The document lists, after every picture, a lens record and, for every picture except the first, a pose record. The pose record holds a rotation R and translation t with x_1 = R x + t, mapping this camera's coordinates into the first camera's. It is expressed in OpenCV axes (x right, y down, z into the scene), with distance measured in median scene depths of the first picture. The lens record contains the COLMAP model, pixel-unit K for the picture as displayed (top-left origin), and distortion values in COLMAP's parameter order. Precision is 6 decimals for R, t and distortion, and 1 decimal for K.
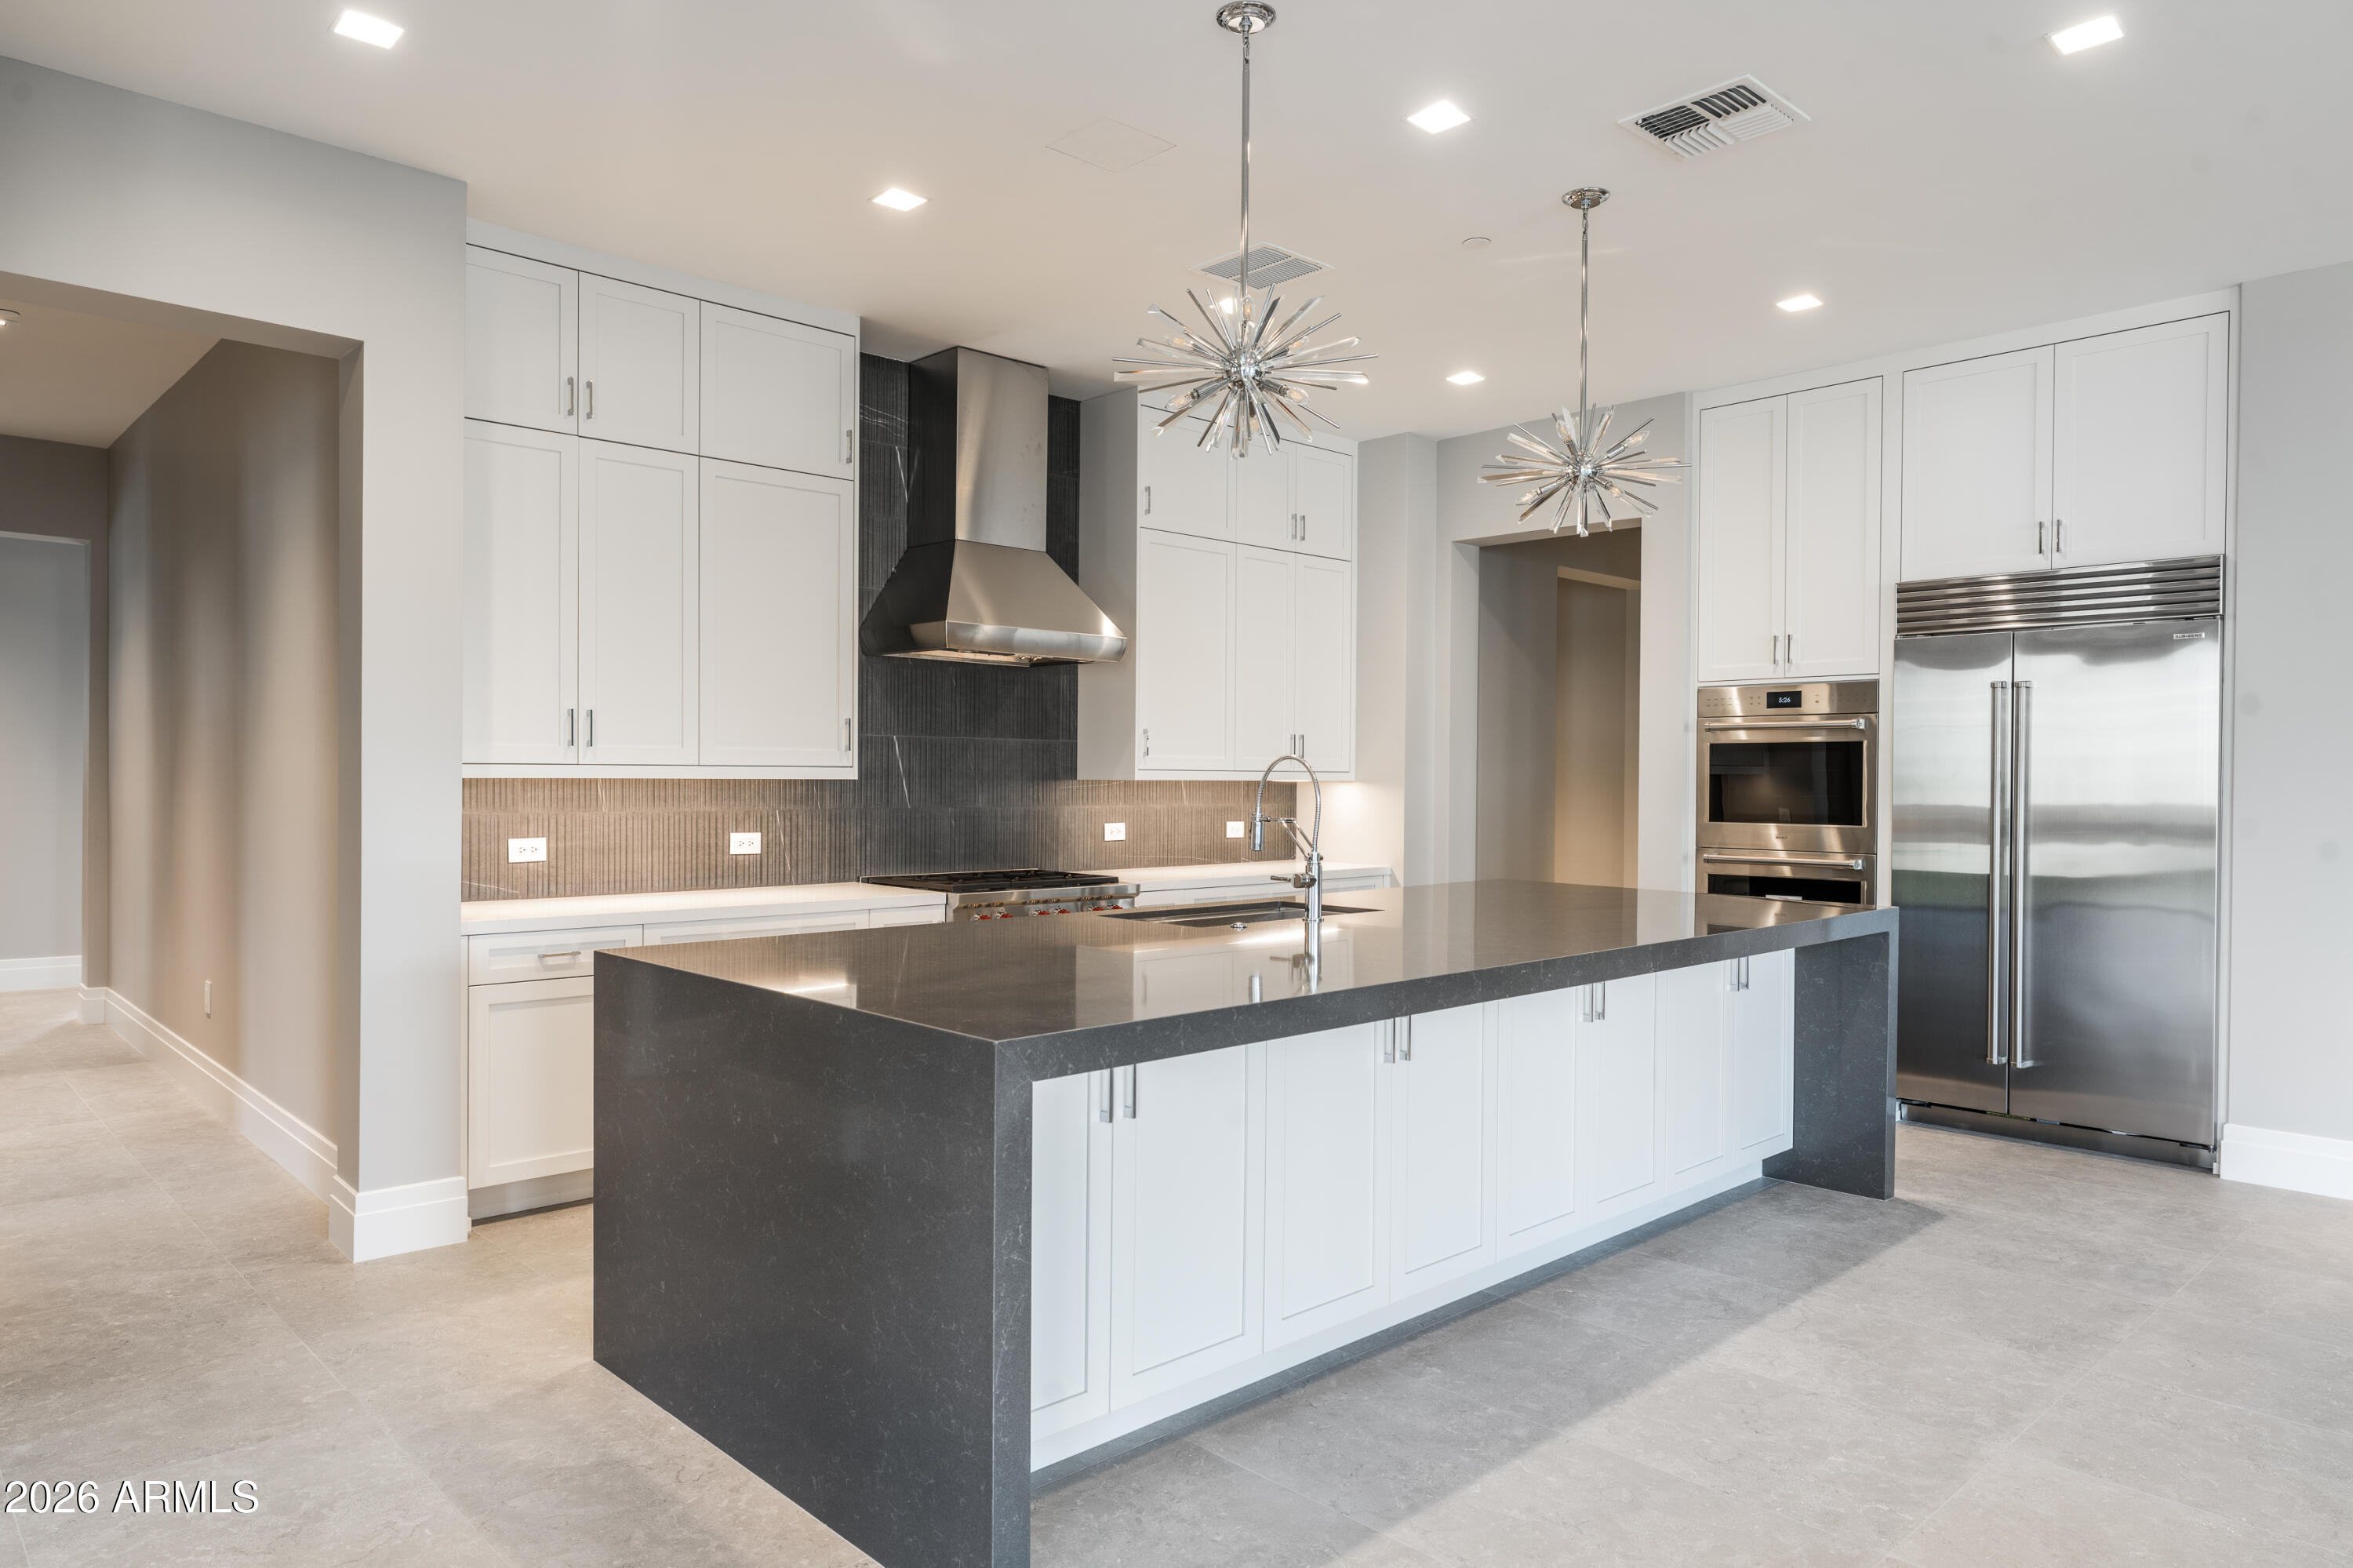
lens RADIAL K [[1493.8, 0, 1181.4], [0, 1493.8, 780.9], [0, 0, 1]] dist [-0.001302, 0.000320]
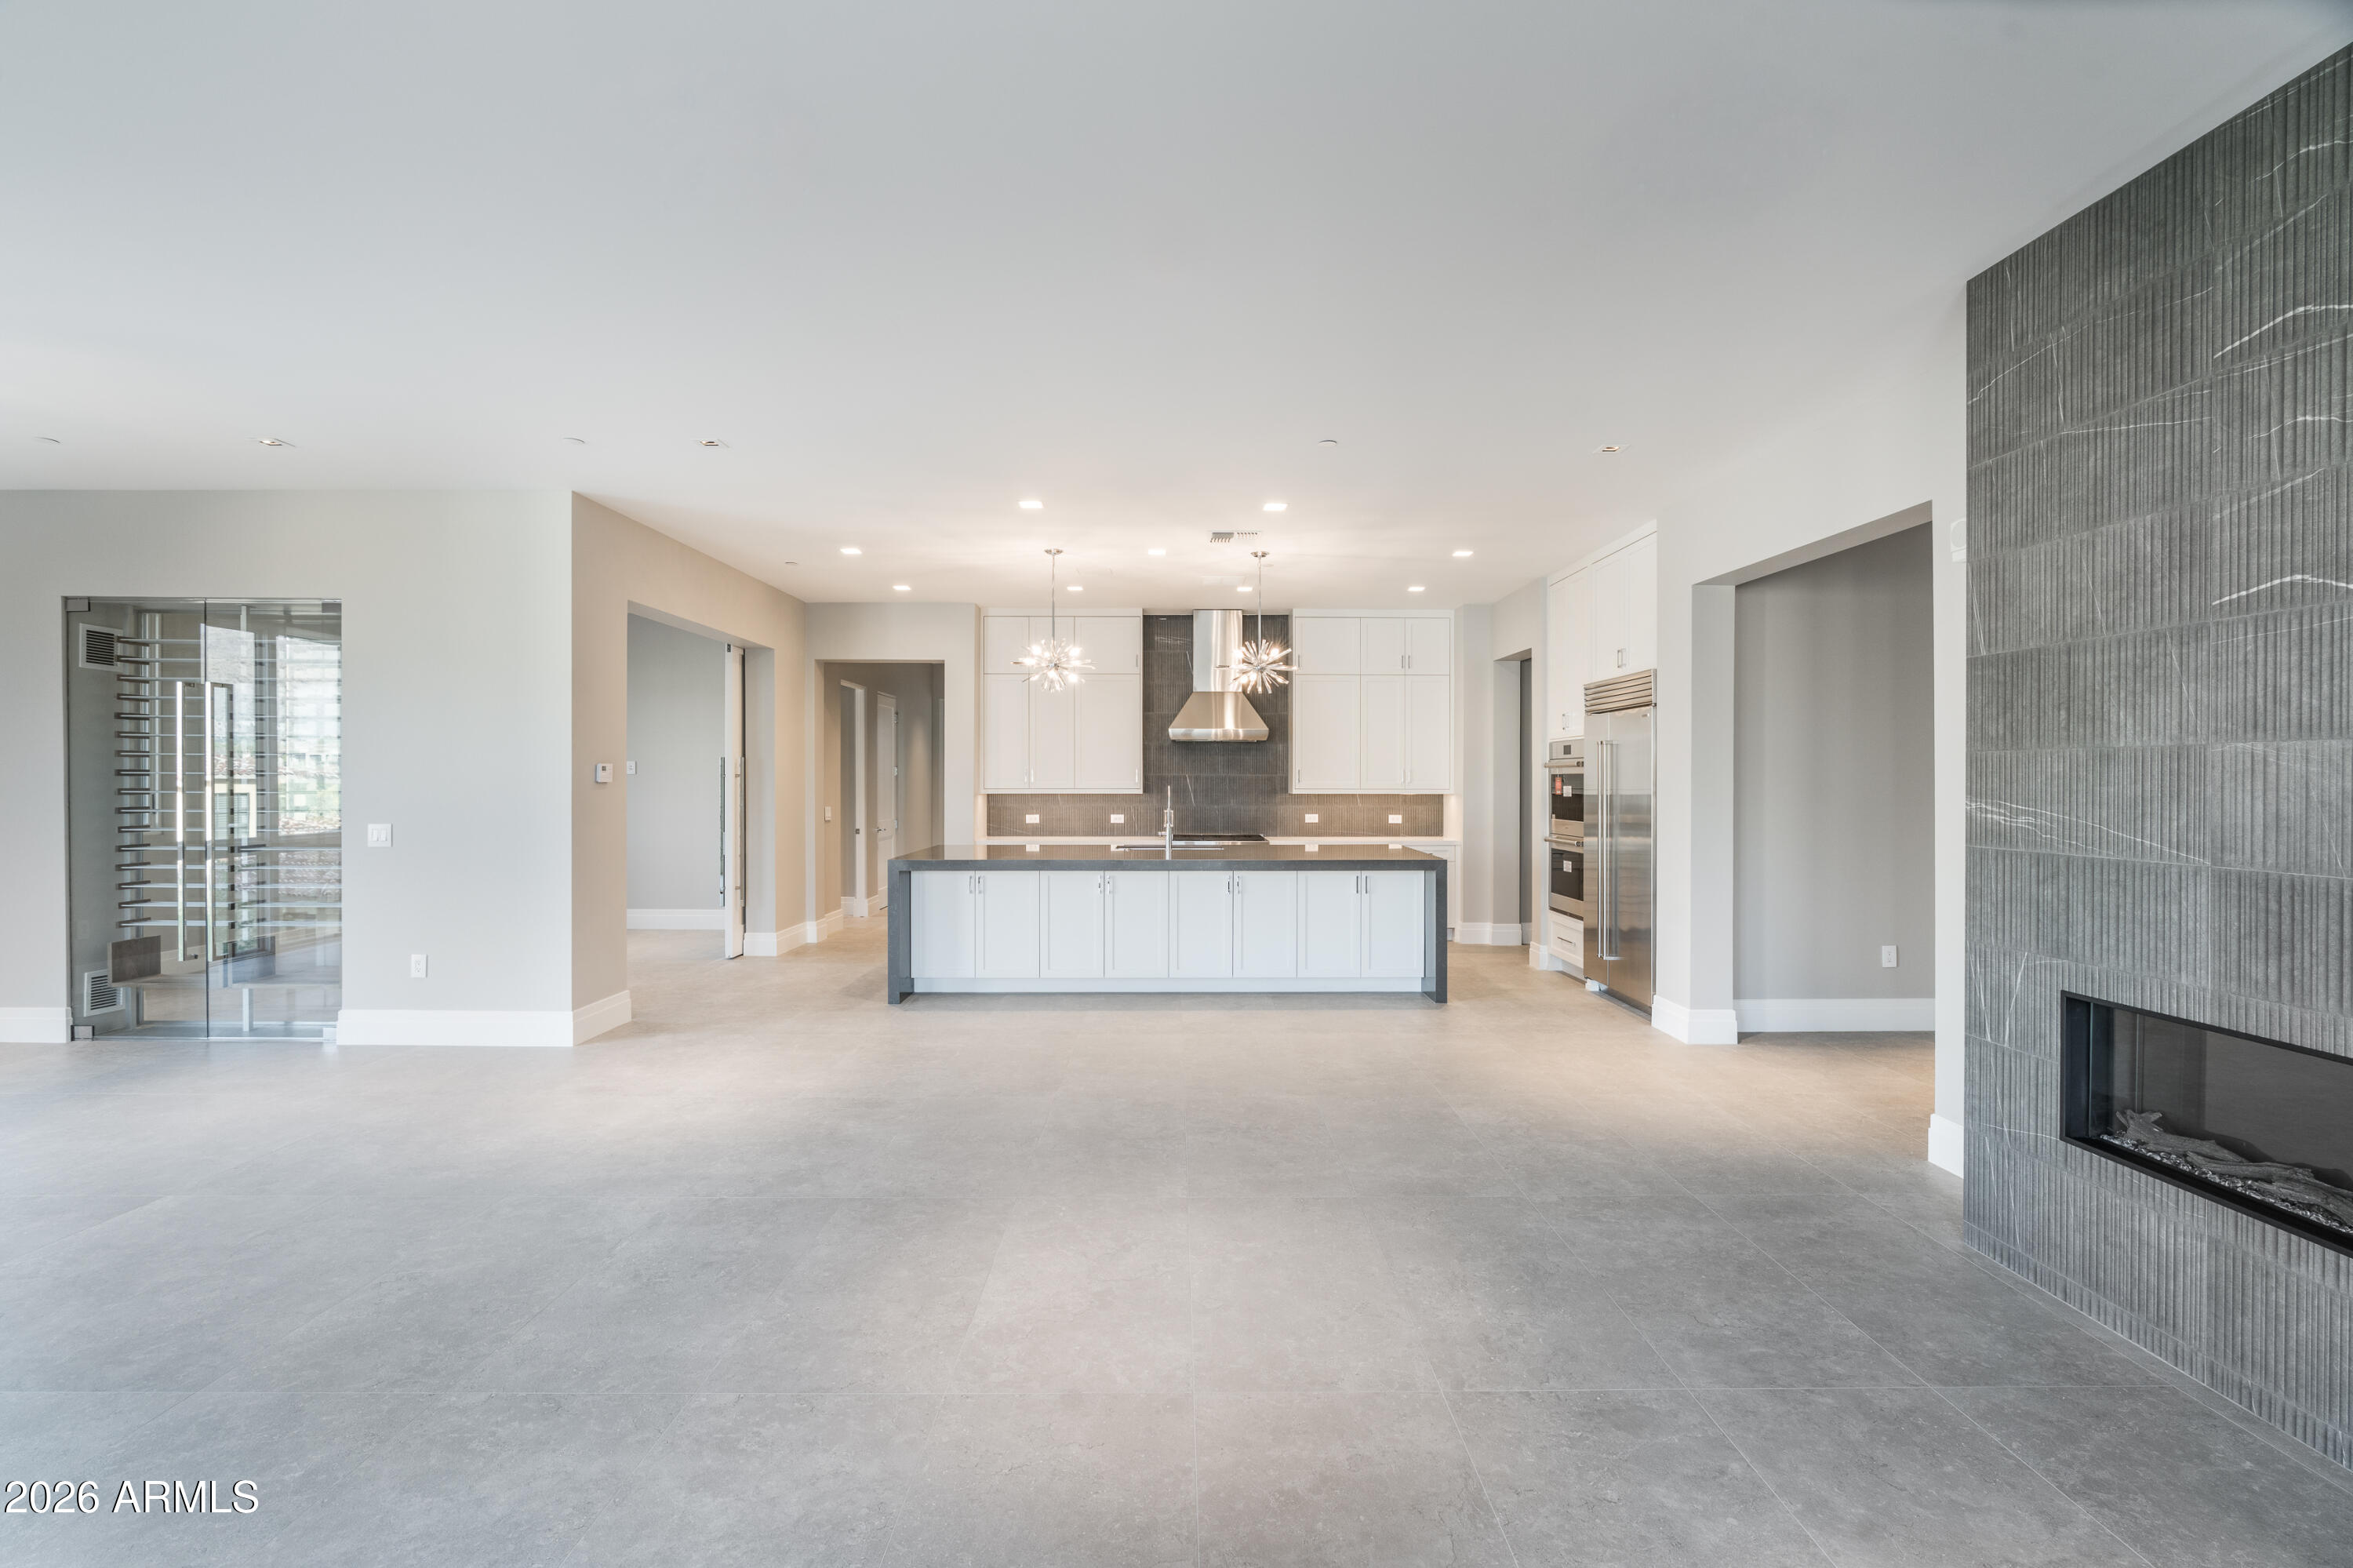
lens RADIAL K [[1076.7, 0, 1169.7], [0, 1076.7, 786.4], [0, 0, 1]] dist [-0.008904, 0.001591]
pose [[0.728966, 0.001167, -0.684549, 0.982024], [0.001142, 0.999995, 0.002920, -0.017561], [0.684549, -0.002910, 0.728961, -0.257357]]
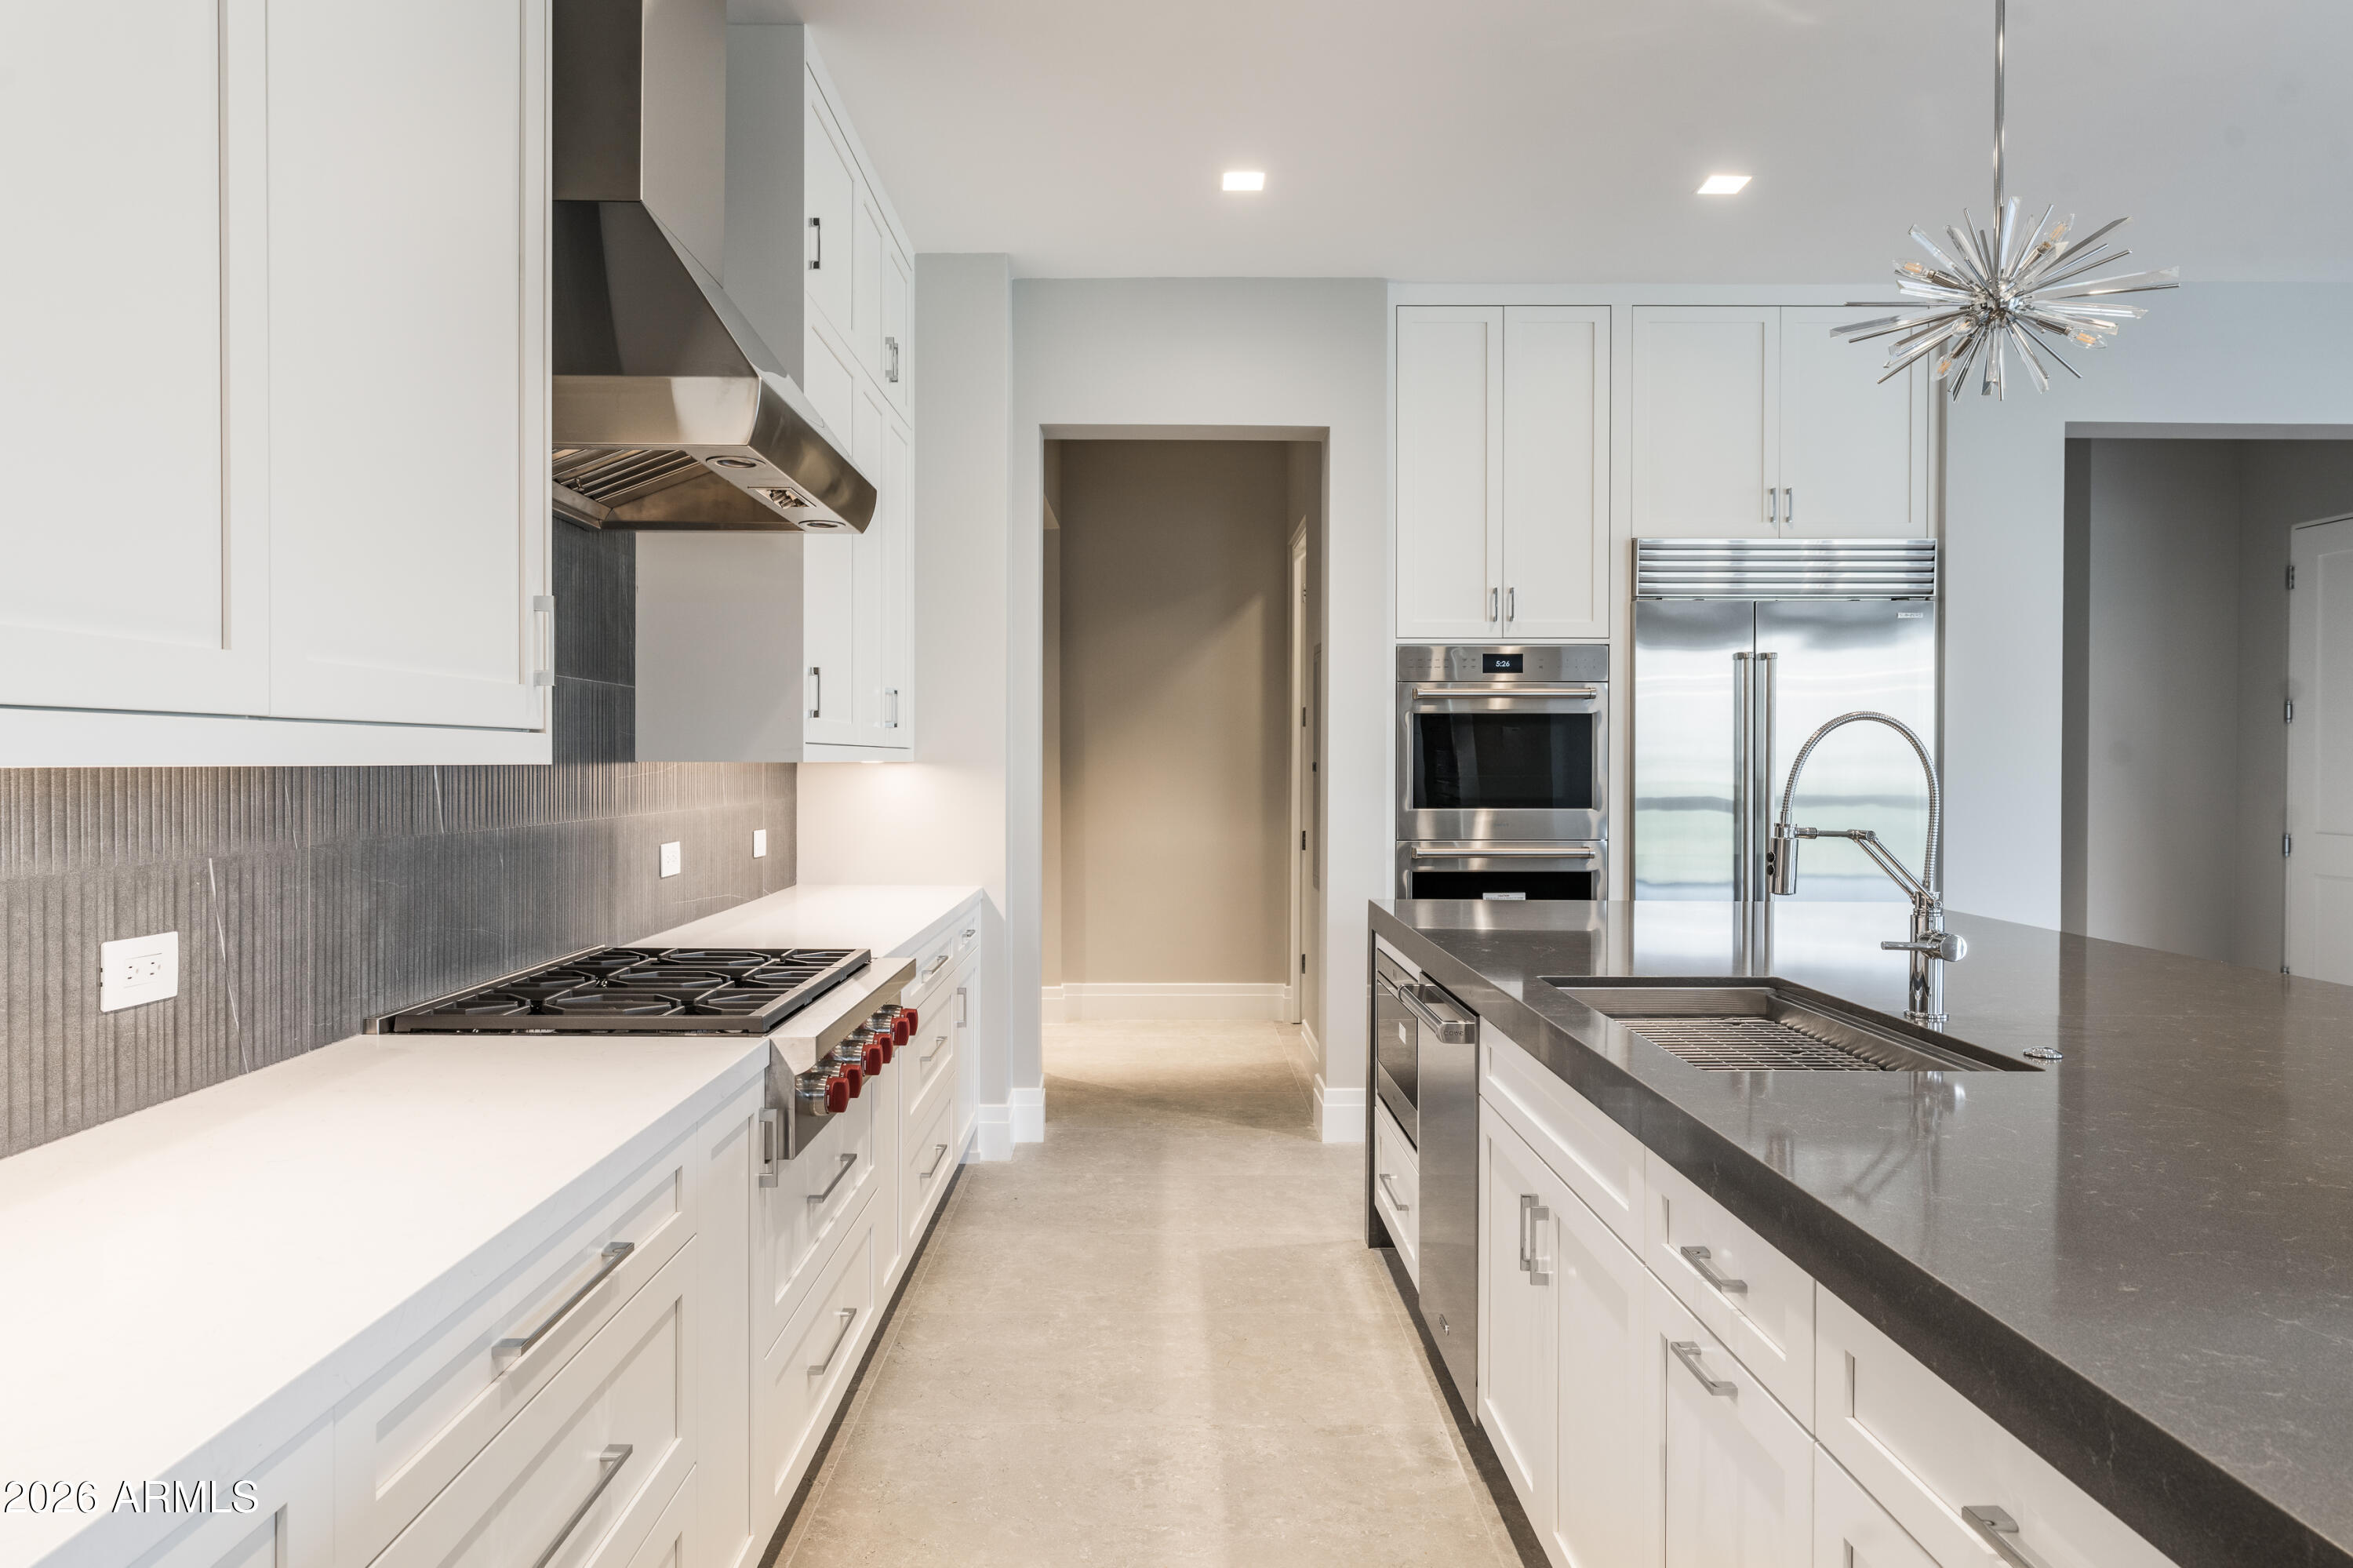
lens RADIAL K [[1439.1, 0, 1172.9], [0, 1439.1, 773.4], [0, 0, 1]] dist [-0.001859, -0.000426]
pose [[0.689008, -0.011240, 0.724667, -0.333653], [0.003649, 0.999921, 0.012039, -0.002463], [-0.724744, -0.005650, 0.688995, 0.585298]]
